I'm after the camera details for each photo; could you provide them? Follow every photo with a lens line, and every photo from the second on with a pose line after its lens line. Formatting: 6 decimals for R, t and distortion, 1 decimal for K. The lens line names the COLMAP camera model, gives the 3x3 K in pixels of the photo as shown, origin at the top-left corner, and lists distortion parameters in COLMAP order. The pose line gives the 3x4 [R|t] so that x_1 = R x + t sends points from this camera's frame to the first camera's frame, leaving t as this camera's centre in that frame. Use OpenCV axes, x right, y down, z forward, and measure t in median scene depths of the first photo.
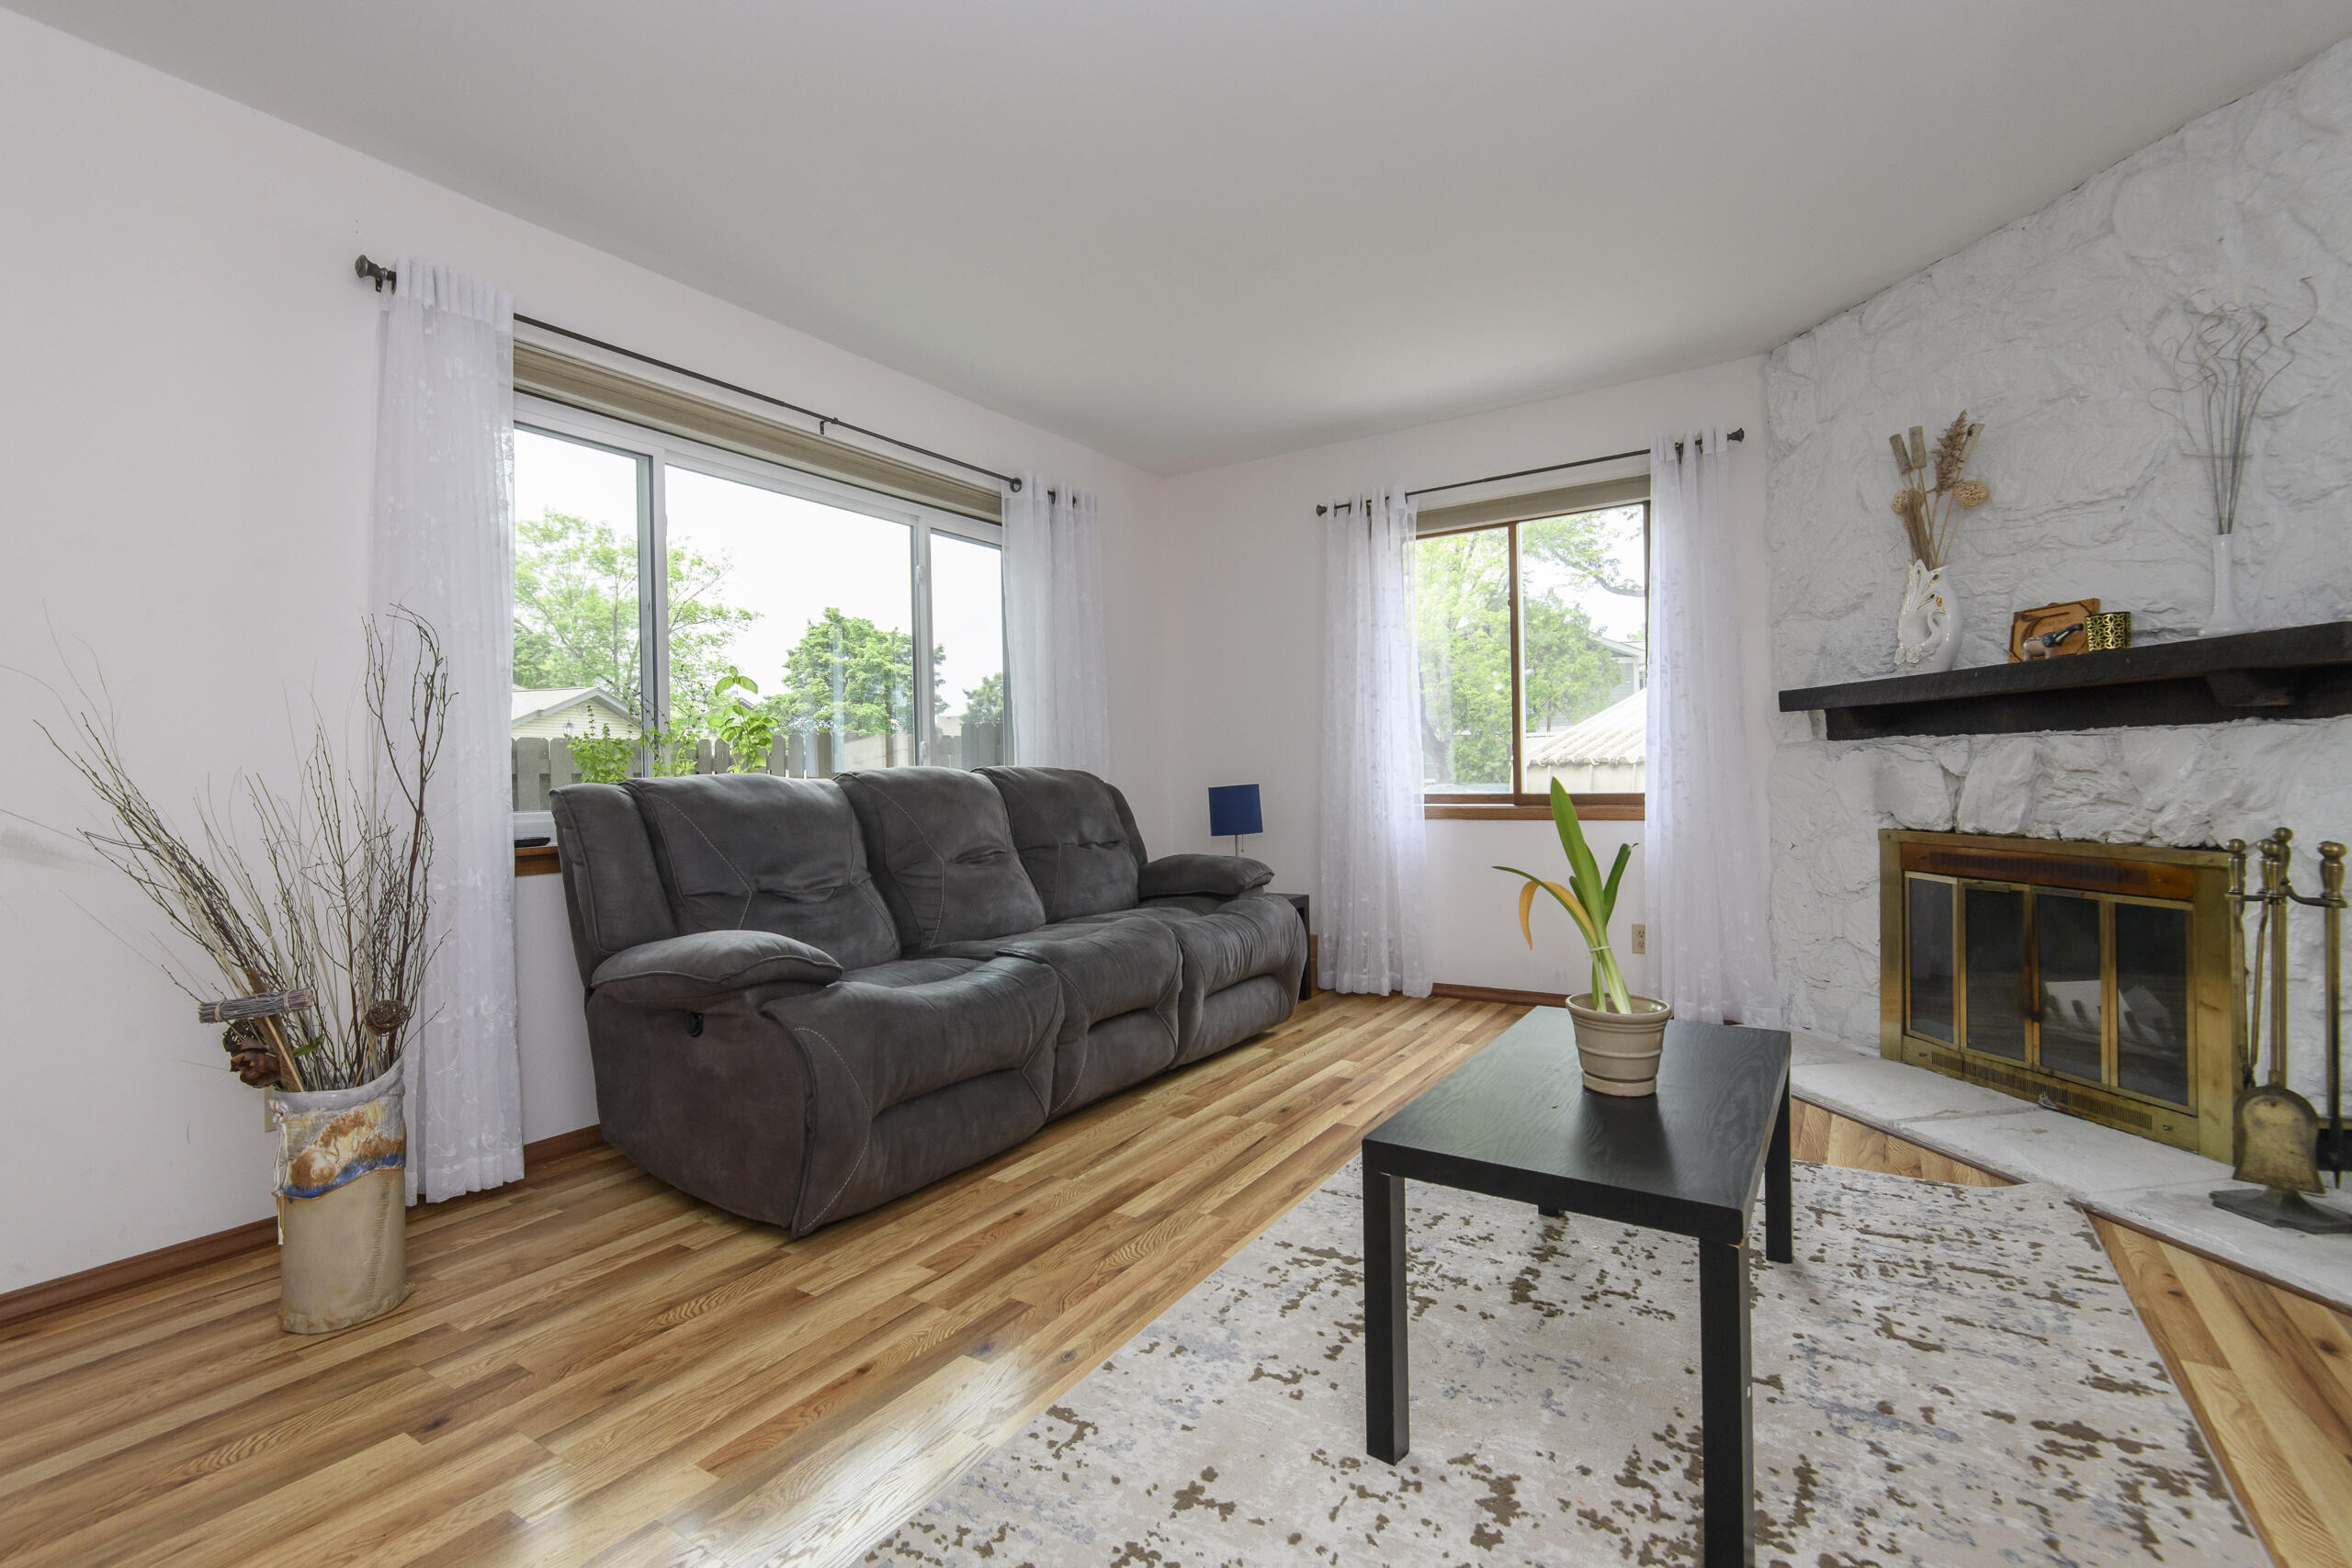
lens RADIAL K [[1060.4, 0, 1176.0], [0, 1060.4, 784.0], [0, 0, 1]] dist [0.022871, -0.018415]
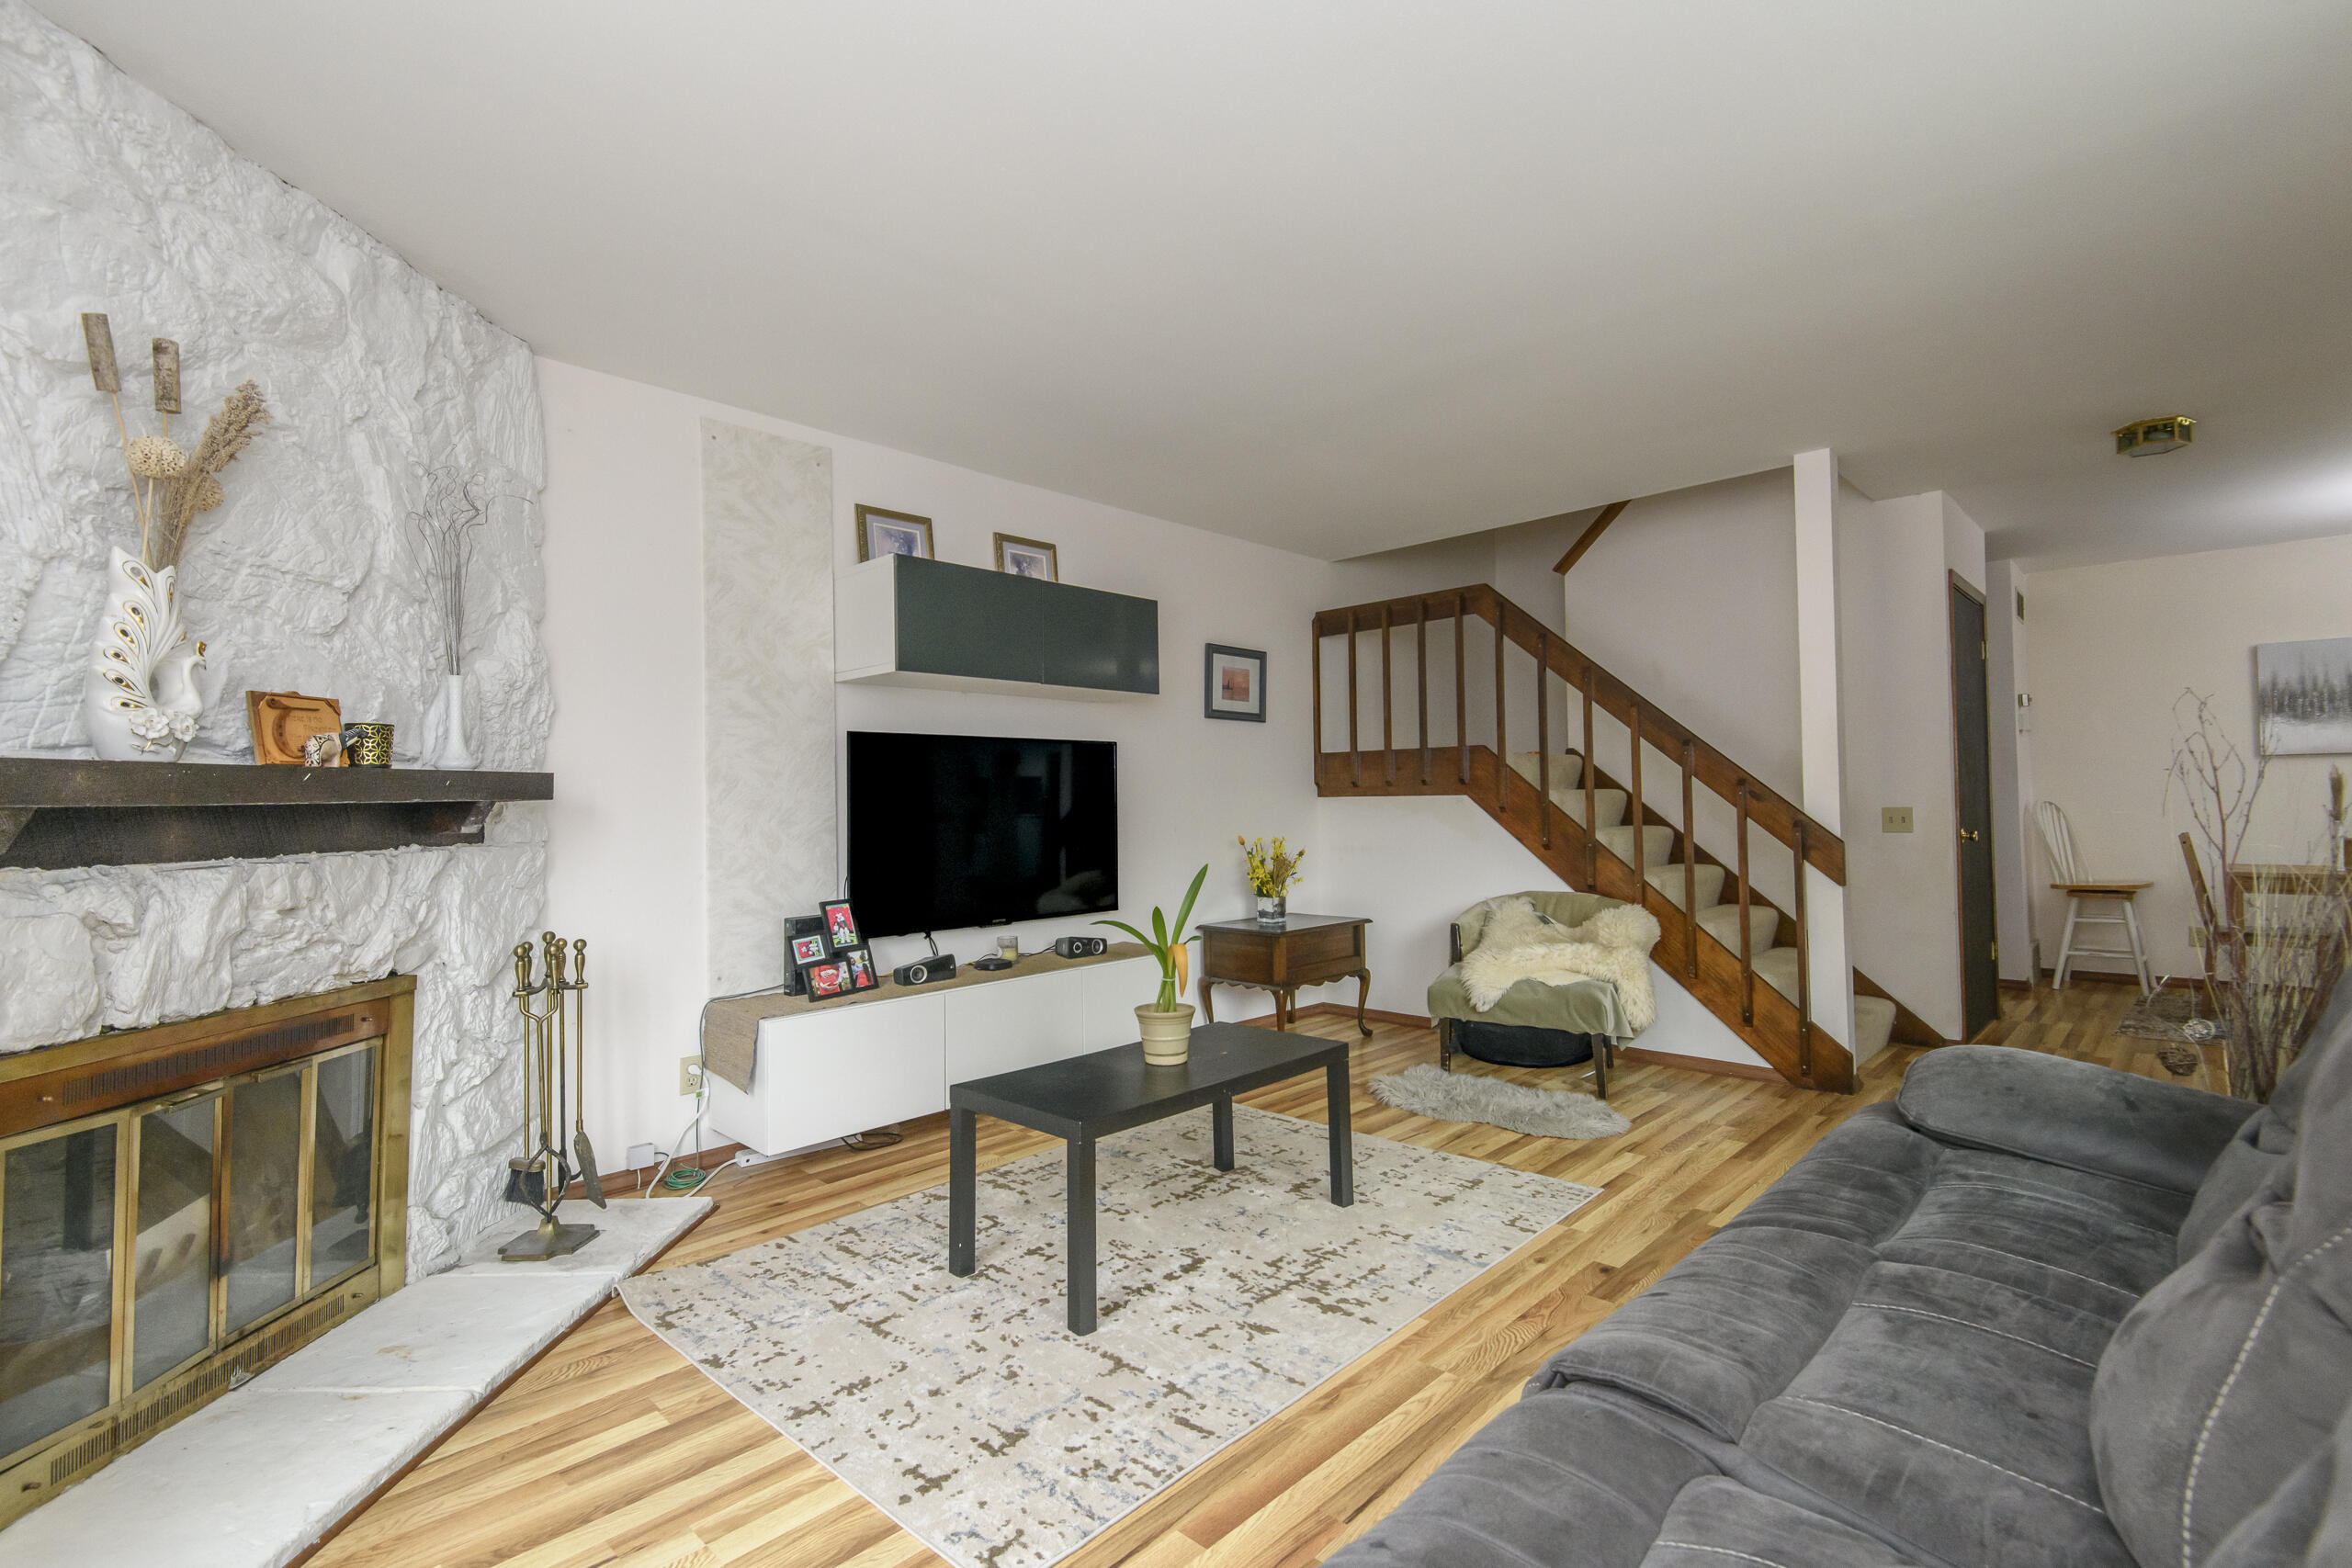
lens RADIAL K [[1065.8, 0, 1175.3], [0, 1065.8, 774.7], [0, 0, 1]] dist [0.037944, -0.019292]
pose [[-0.979833, 0.039718, 0.195832, 0.049209], [0.035886, 0.999089, -0.023080, -0.073861], [-0.196571, -0.015586, -0.980366, 1.765903]]
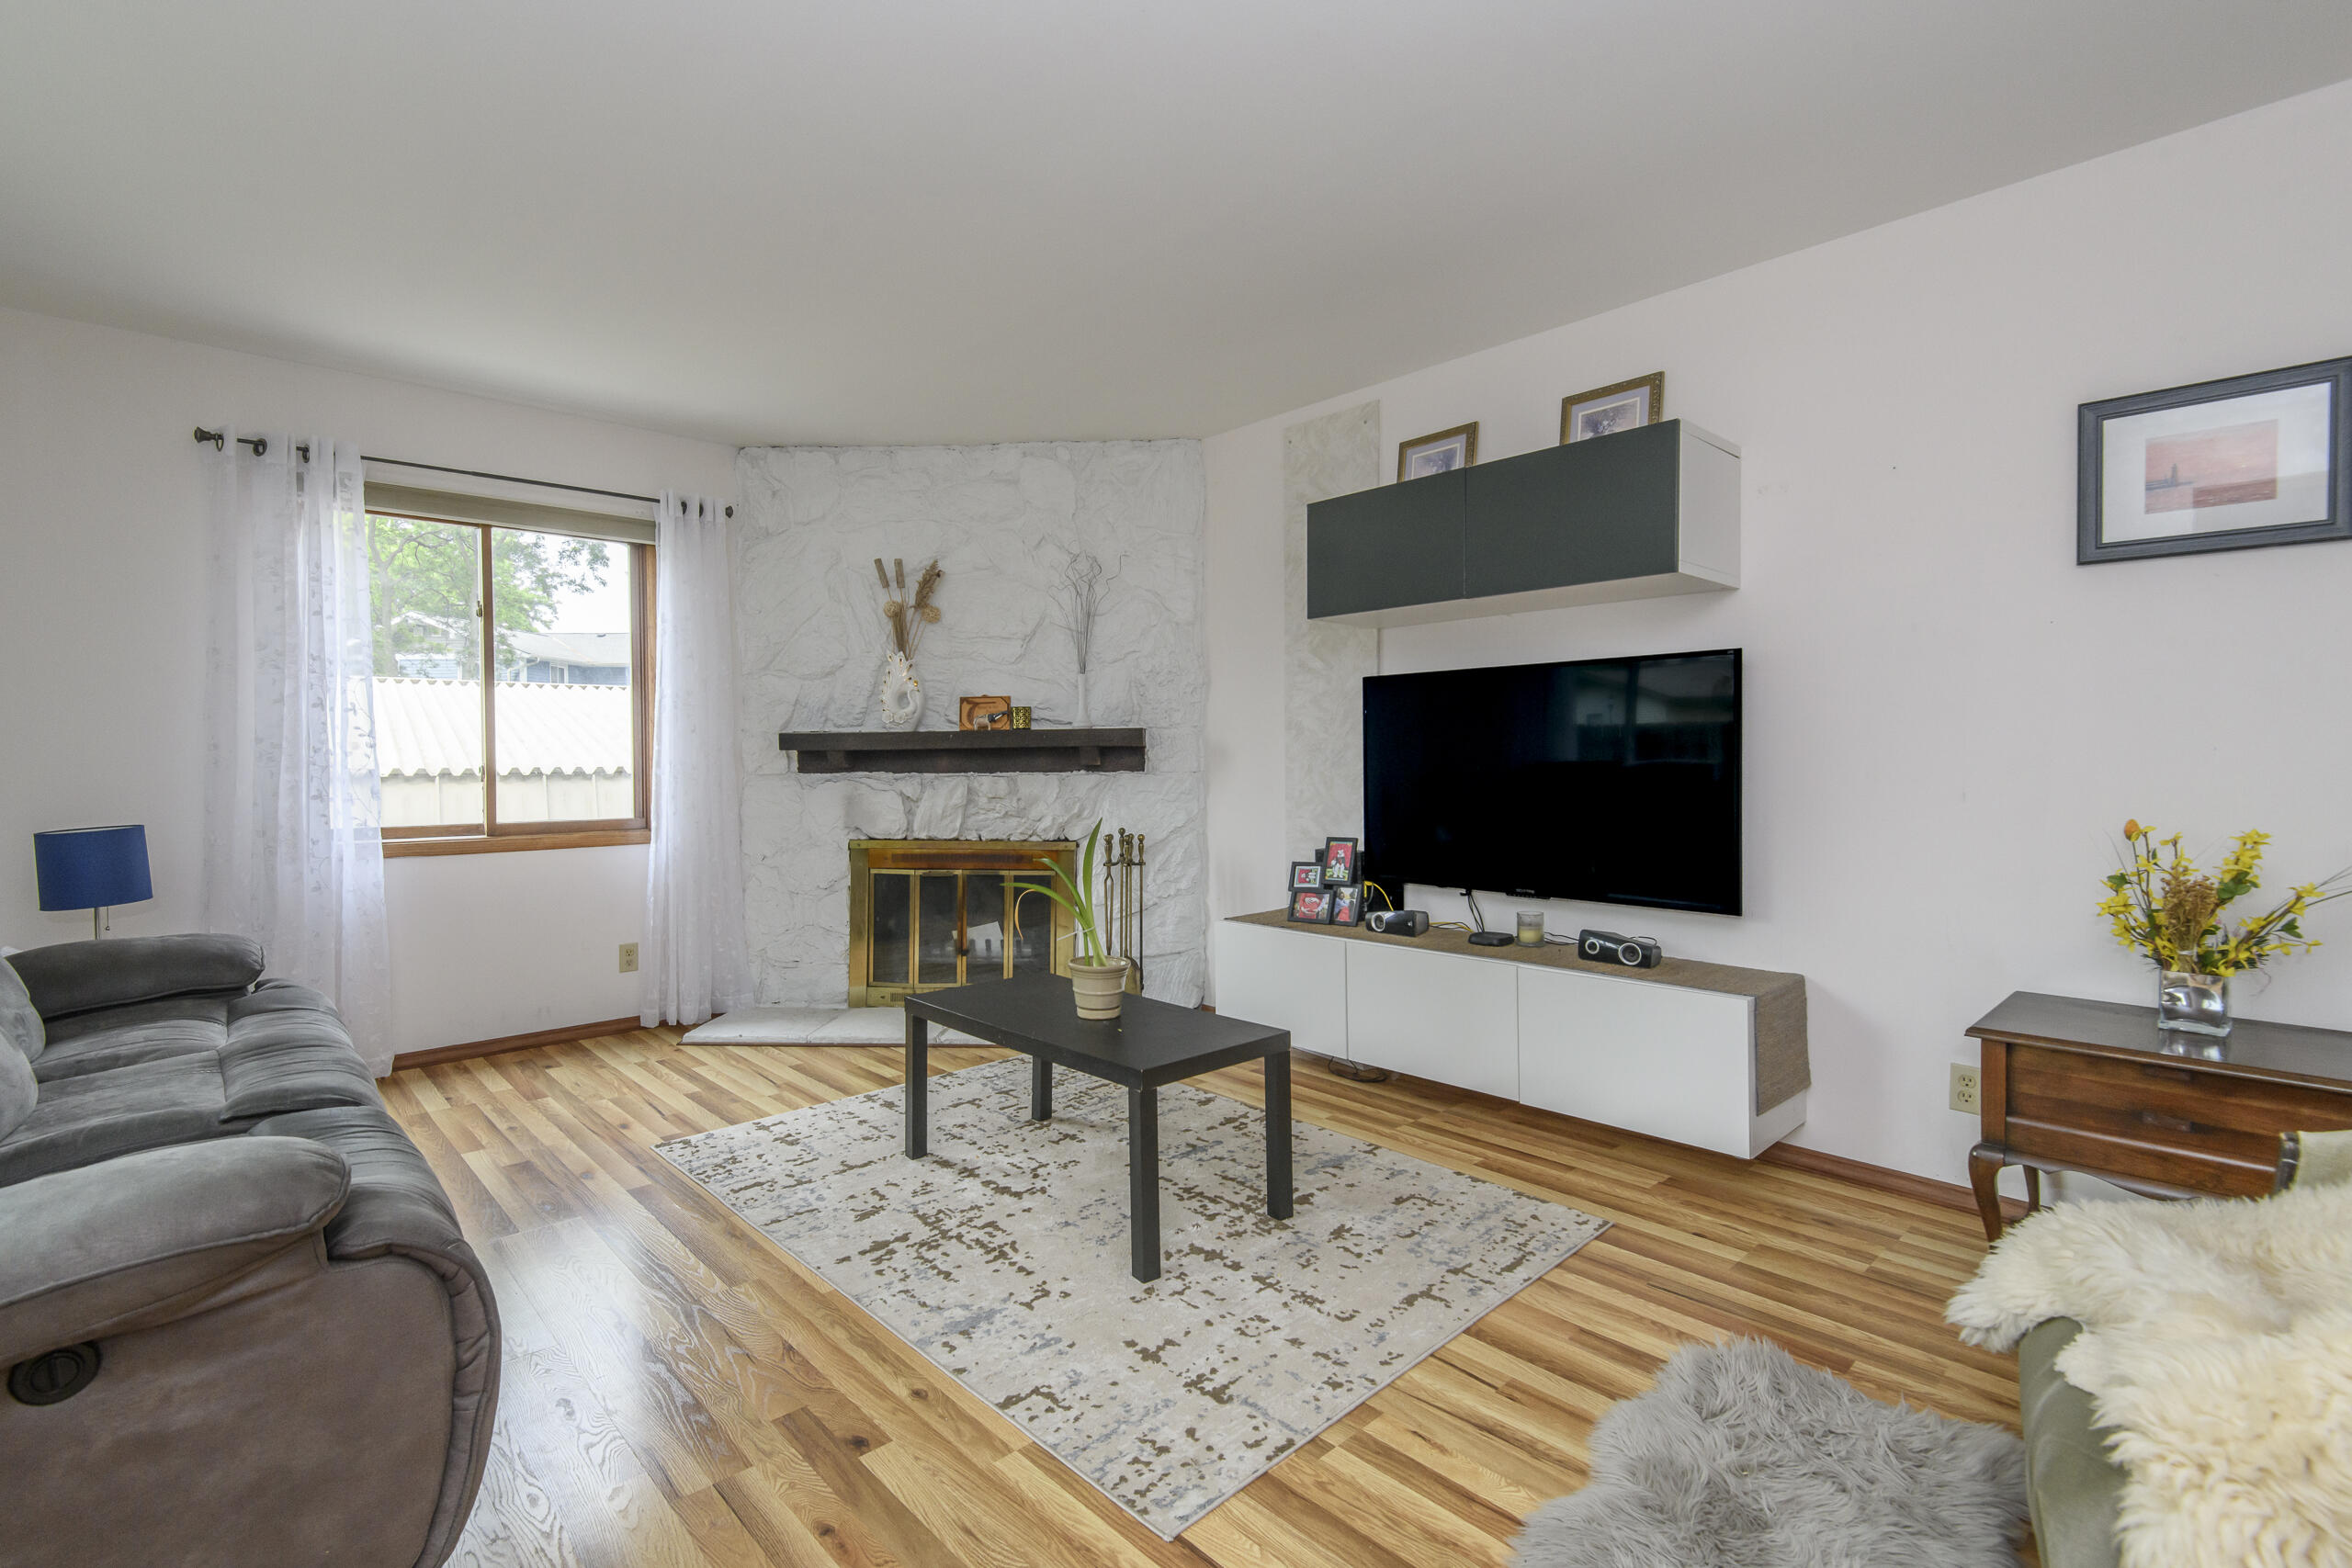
lens RADIAL K [[1065.8, 0, 1175.3], [0, 1065.8, 774.7], [0, 0, 1]] dist [0.037944, -0.019292]
pose [[0.241864, 0.004822, 0.970298, -0.735016], [0.006513, 0.999957, -0.006593, -0.037713], [-0.970288, 0.007915, 0.241823, 0.348787]]
